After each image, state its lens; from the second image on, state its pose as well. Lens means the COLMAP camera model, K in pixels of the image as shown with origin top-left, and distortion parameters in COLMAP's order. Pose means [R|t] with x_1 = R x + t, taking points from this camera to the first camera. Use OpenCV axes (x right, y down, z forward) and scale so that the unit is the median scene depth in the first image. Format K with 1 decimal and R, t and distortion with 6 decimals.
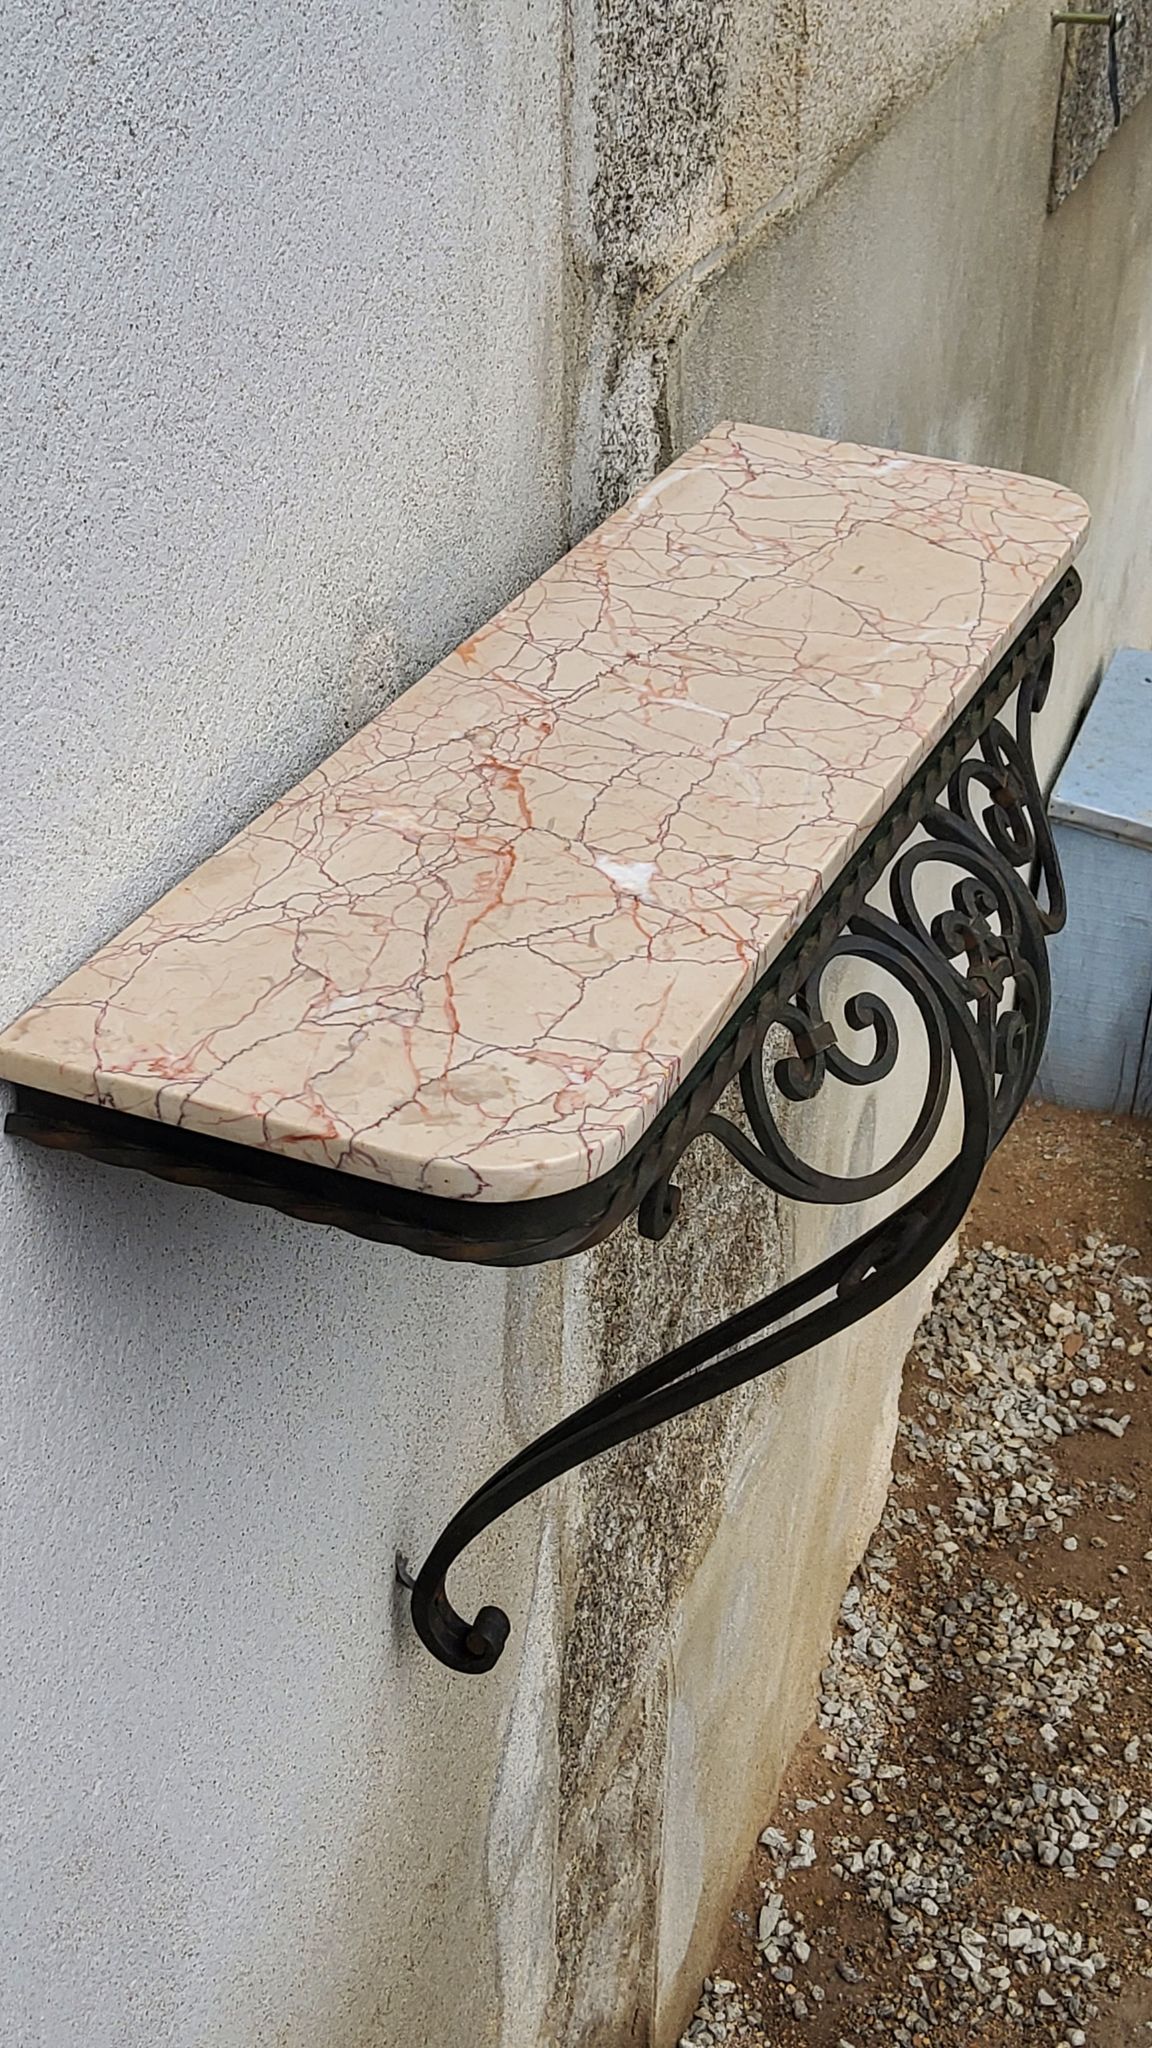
lens RADIAL K [[3084.1, 0, 611.9], [0, 3084.1, 987.5], [0, 0, 1]] dist [0.107552, 0.000000]
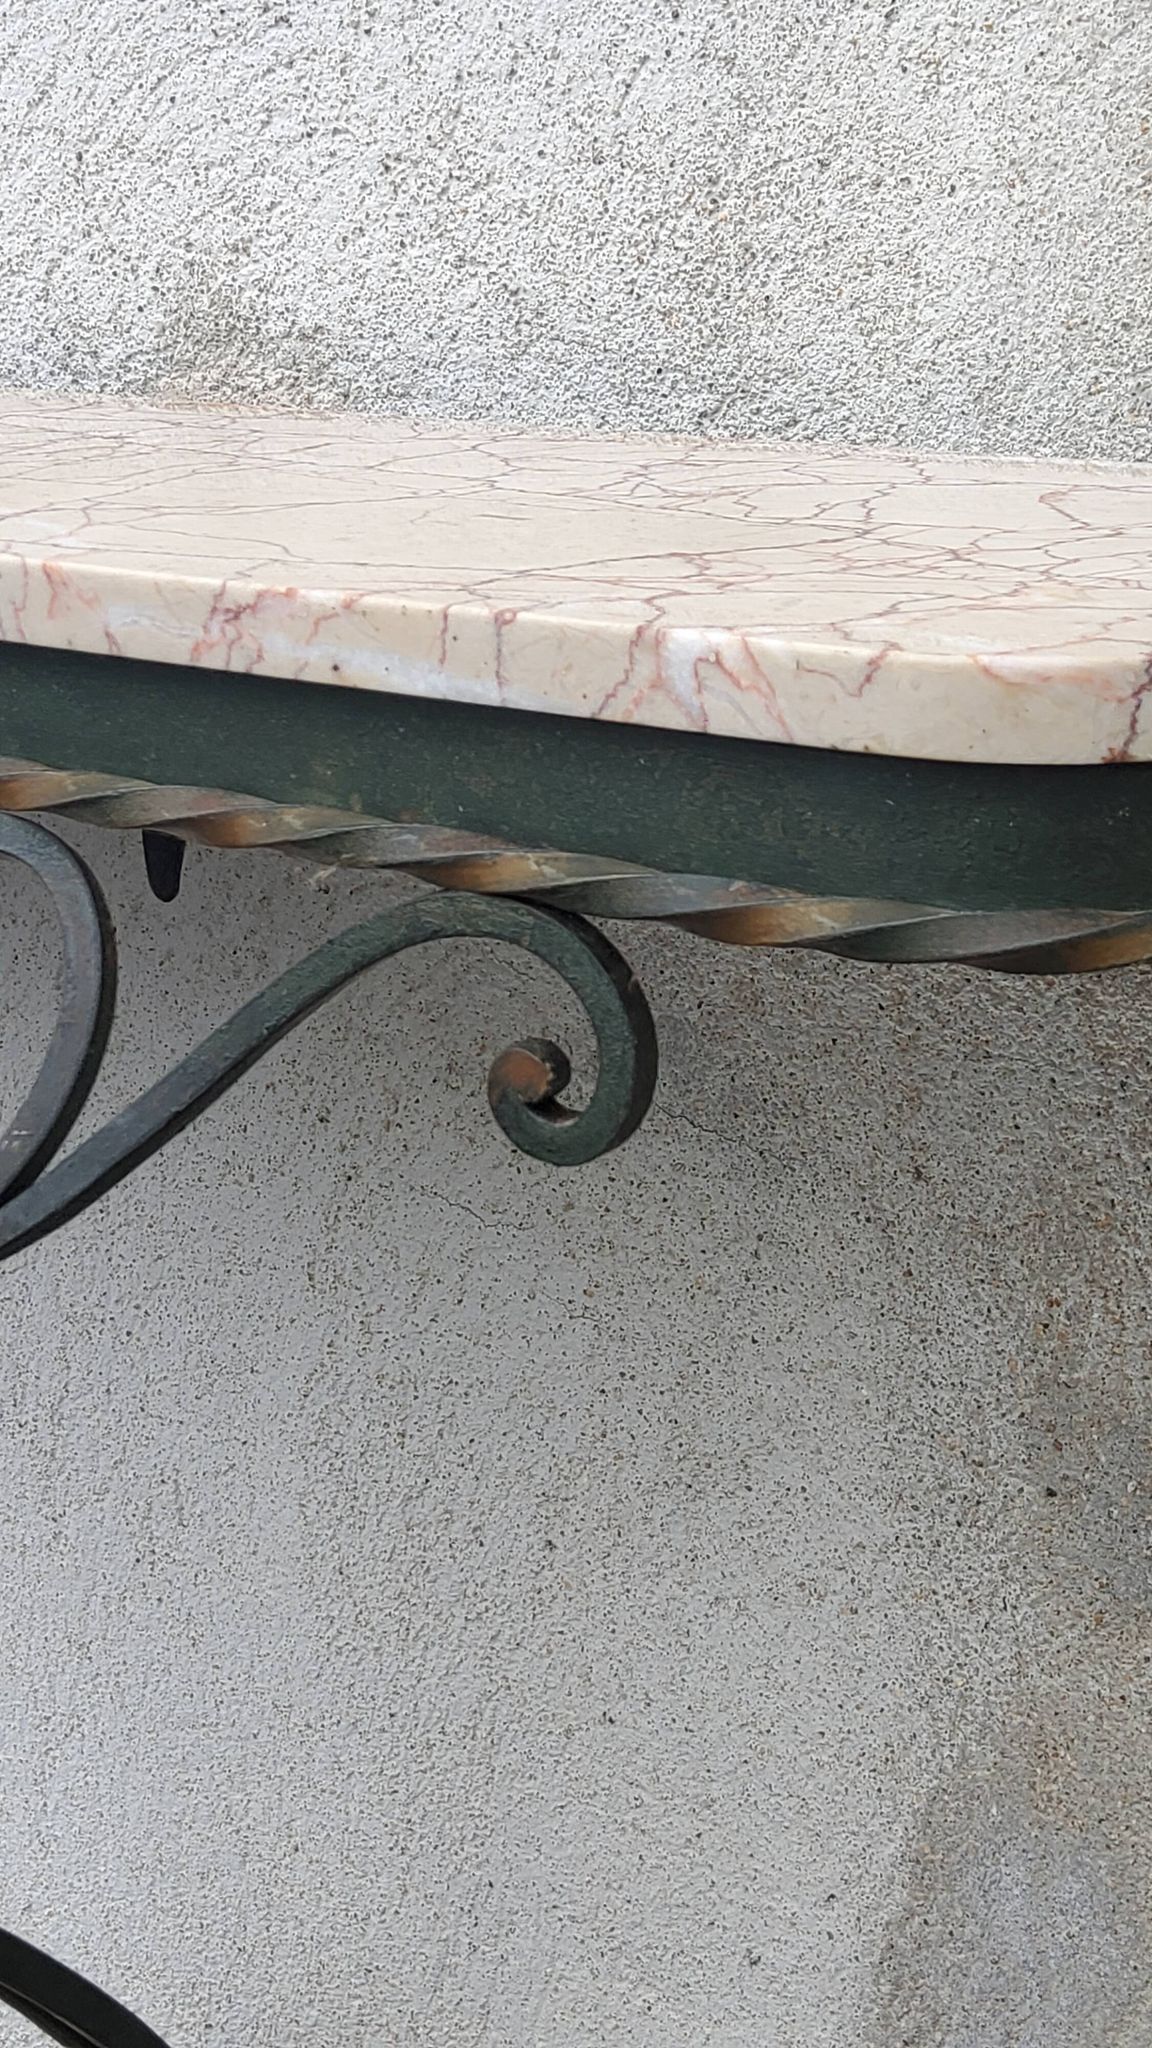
lens RADIAL K [[3084.1, 0, 579.4], [0, 3084.1, 998.3], [0, 0, 1]] dist [0.107552, 0.000000]
pose [[-0.249432, 0.217904, -0.943558, 0.238499], [-0.477318, 0.820110, 0.315575, -0.113198], [0.842586, 0.529092, -0.100552, 0.581436]]
